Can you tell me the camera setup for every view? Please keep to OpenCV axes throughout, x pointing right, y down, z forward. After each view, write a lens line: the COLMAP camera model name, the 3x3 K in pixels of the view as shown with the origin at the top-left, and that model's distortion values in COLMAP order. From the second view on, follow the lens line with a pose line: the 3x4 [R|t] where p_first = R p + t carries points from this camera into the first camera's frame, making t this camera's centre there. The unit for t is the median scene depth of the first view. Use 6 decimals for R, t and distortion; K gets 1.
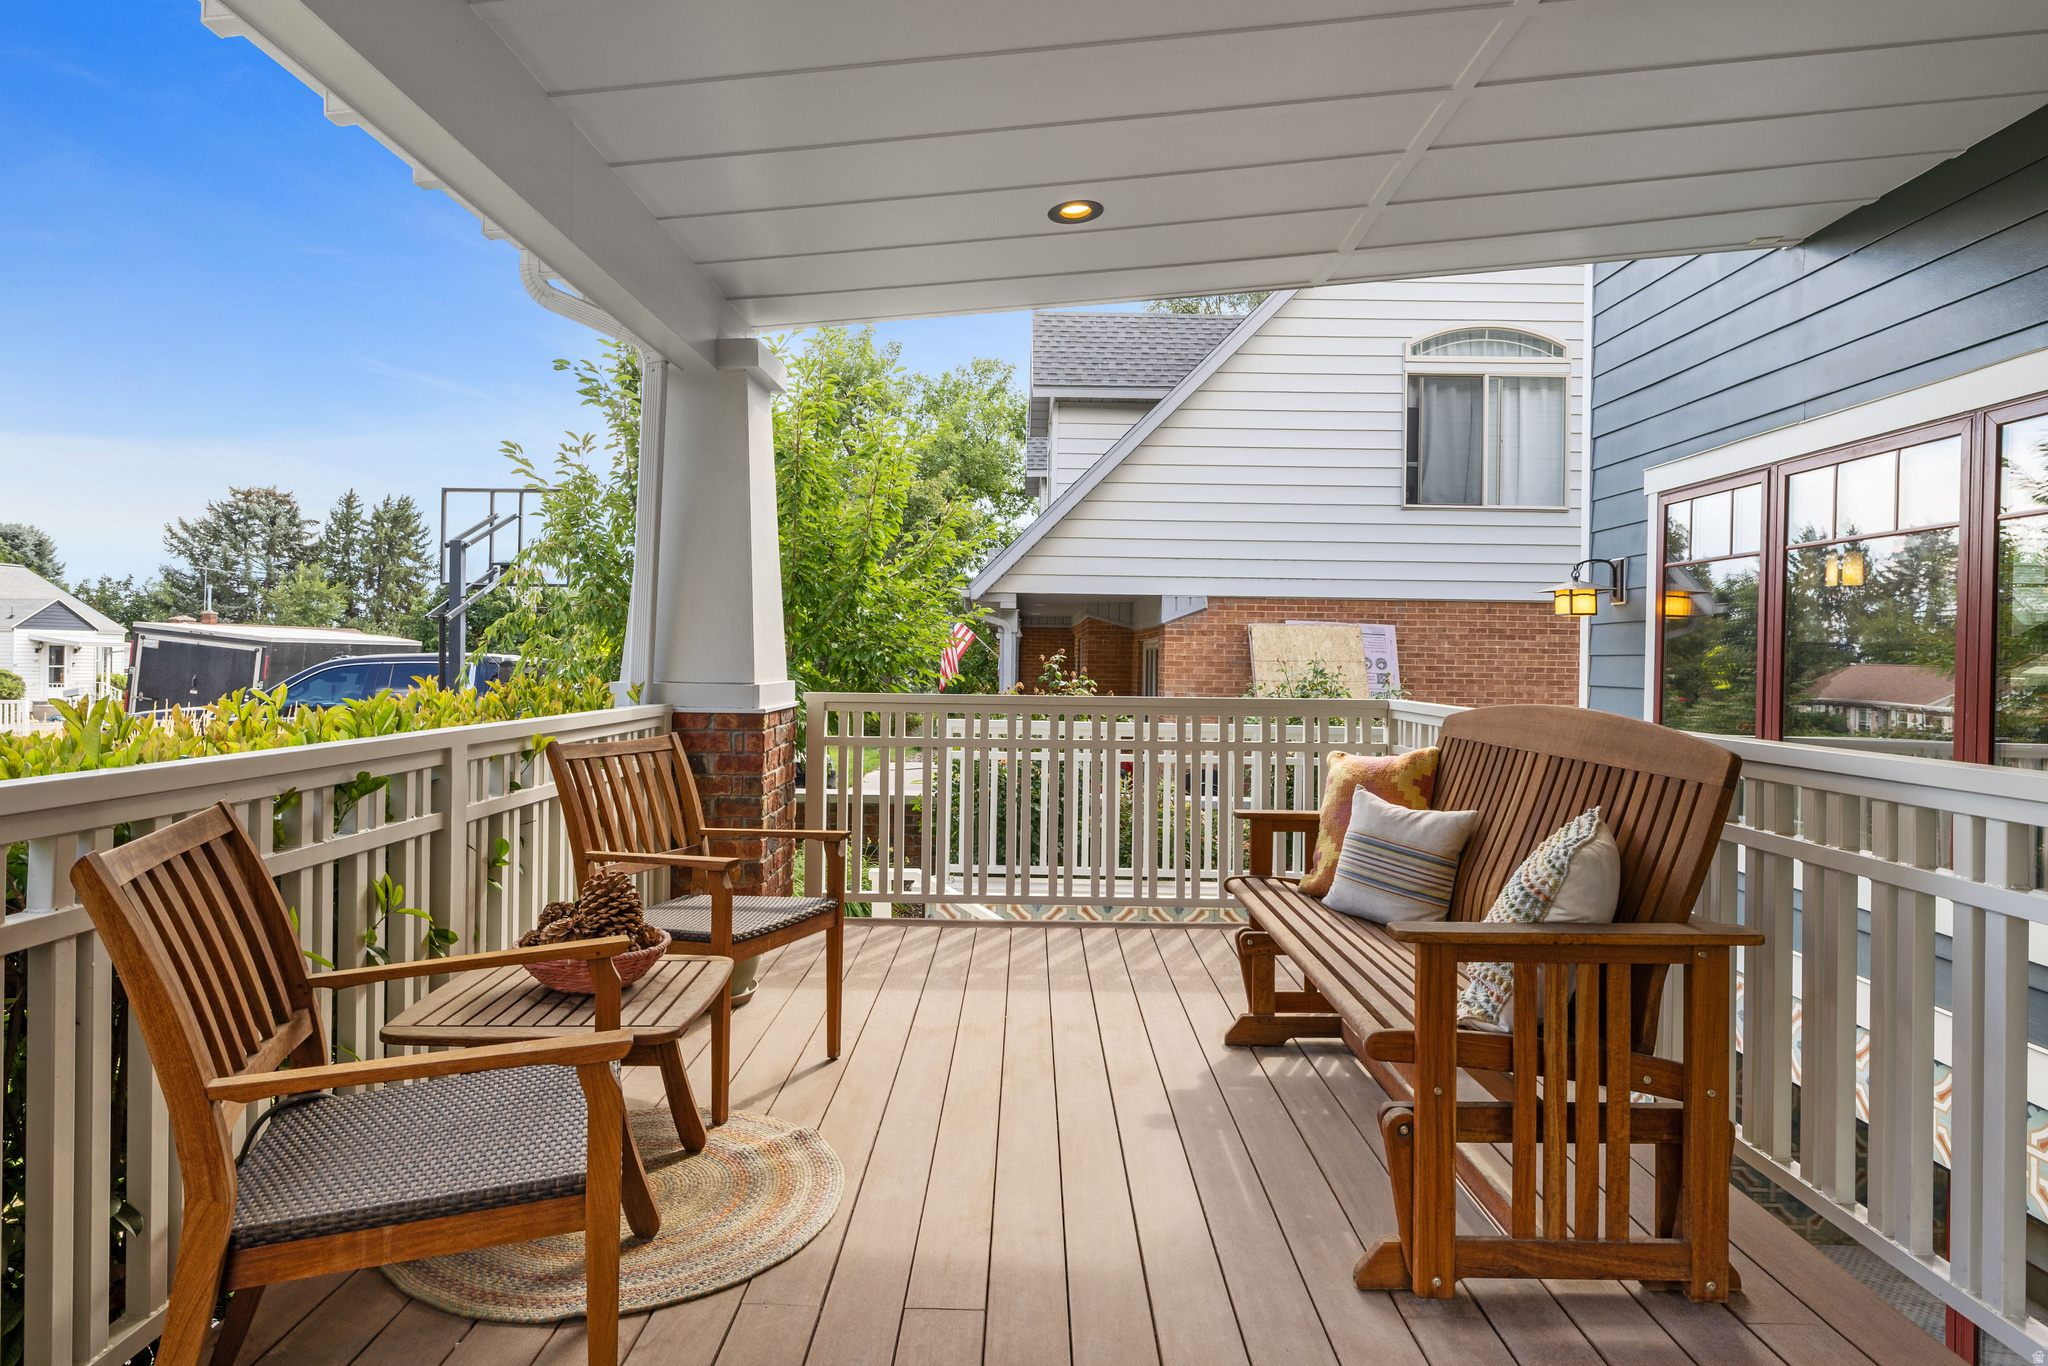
lens RADIAL K [[1153.0, 0, 1023.6], [0, 1153.0, 658.1], [0, 0, 1]] dist [0.000387, 0.000019]
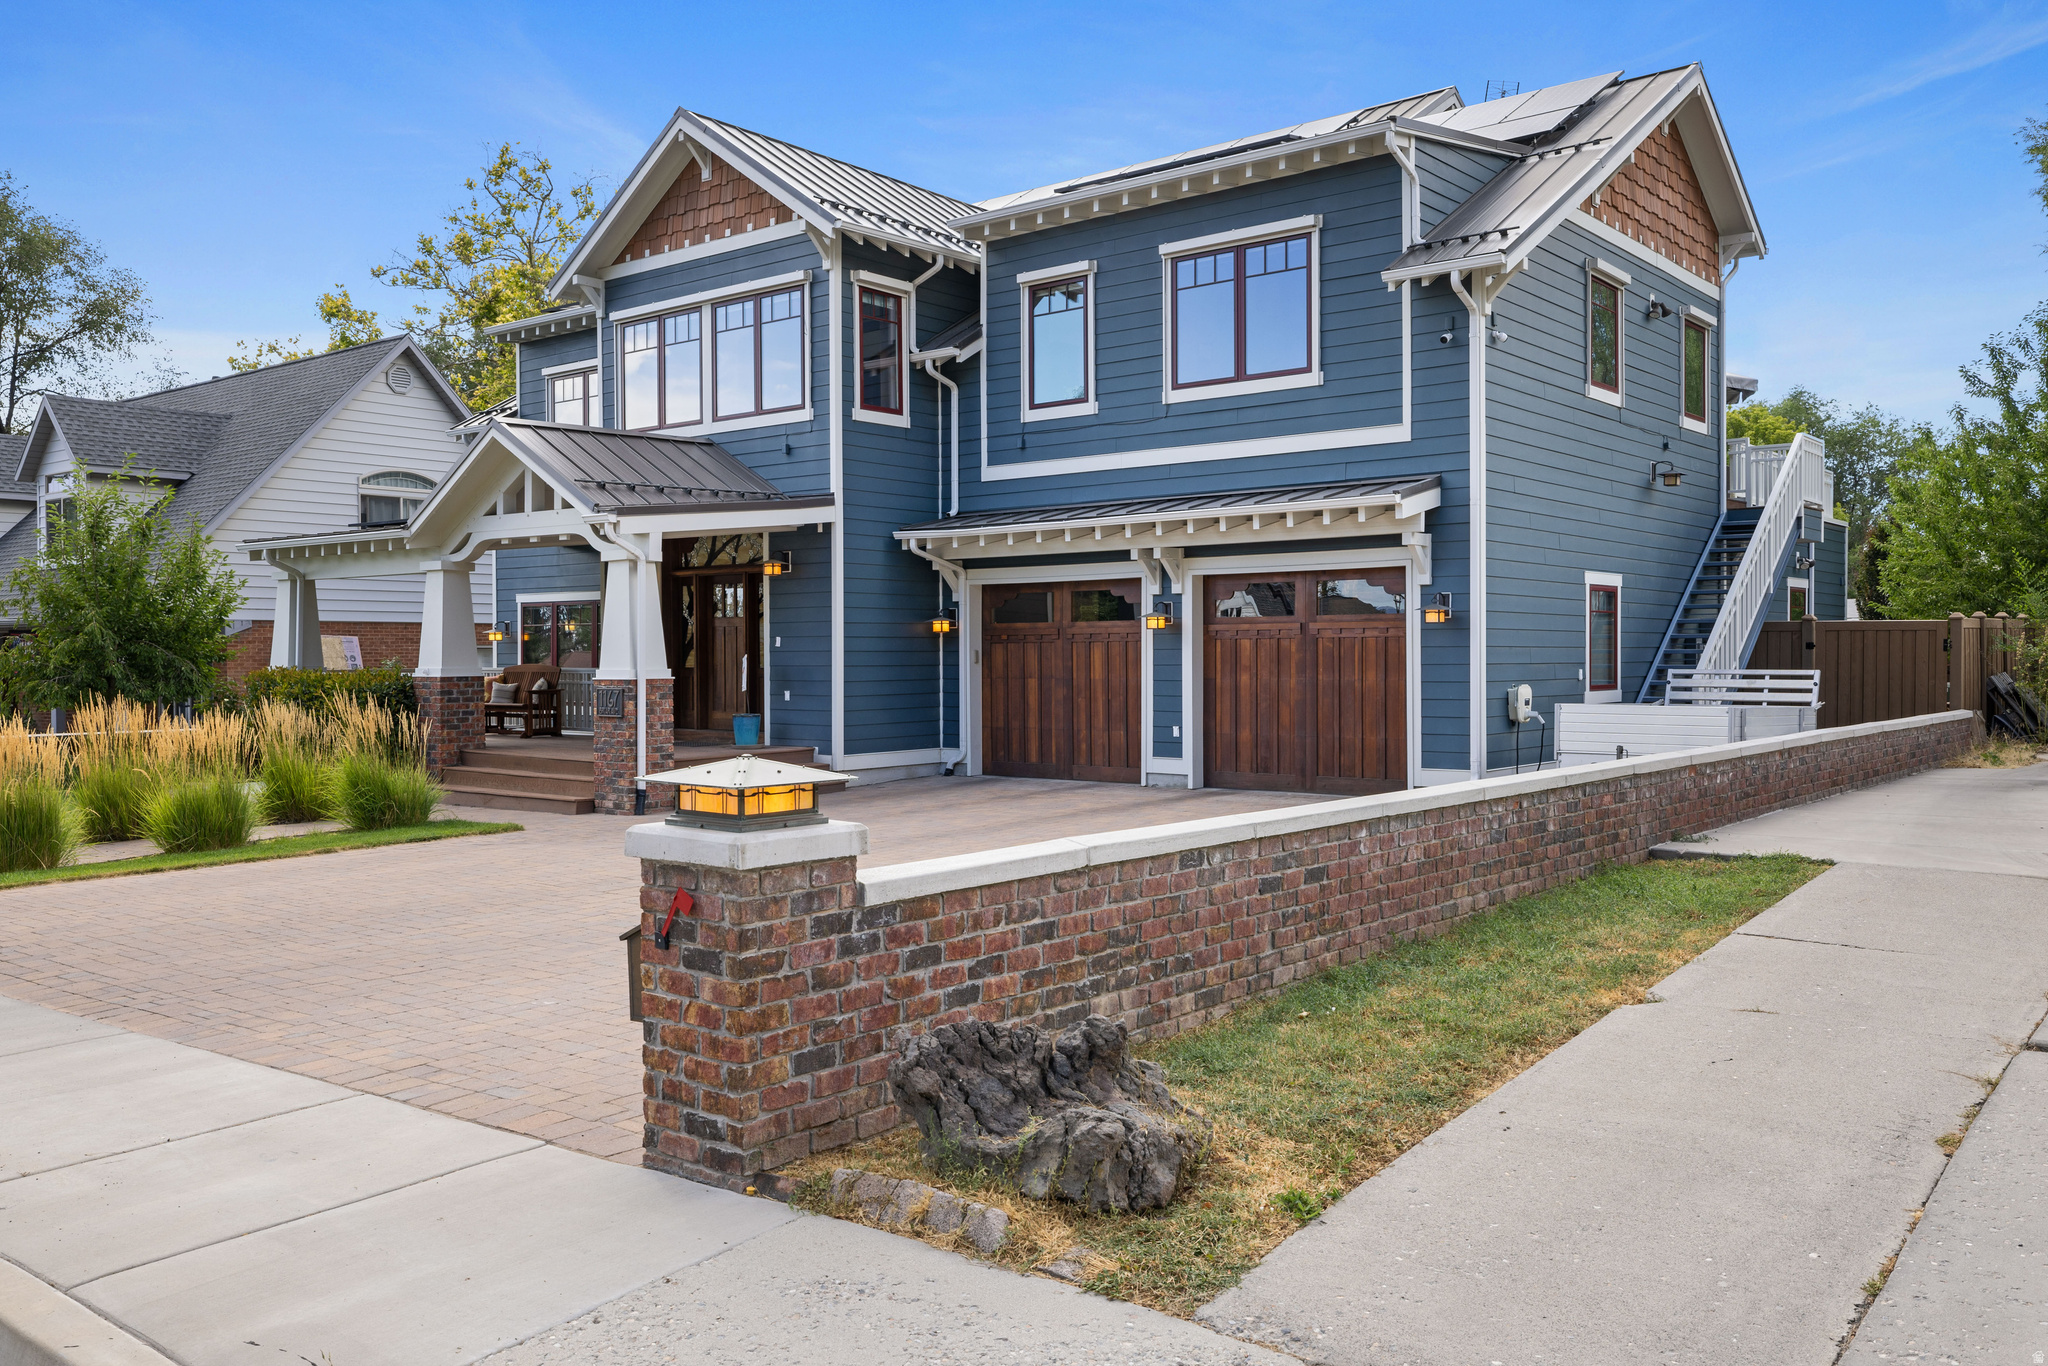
lens RADIAL K [[1640.0, 0, 1024.0], [0, 1640.0, 683.0], [0, 0, 1]] dist [-0.000797, -0.000335]
pose [[0.628156, -0.031301, 0.777457, -1.002935], [0.015177, 0.999493, 0.027977, -0.011712], [-0.777939, -0.005775, 0.628313, -1.392304]]
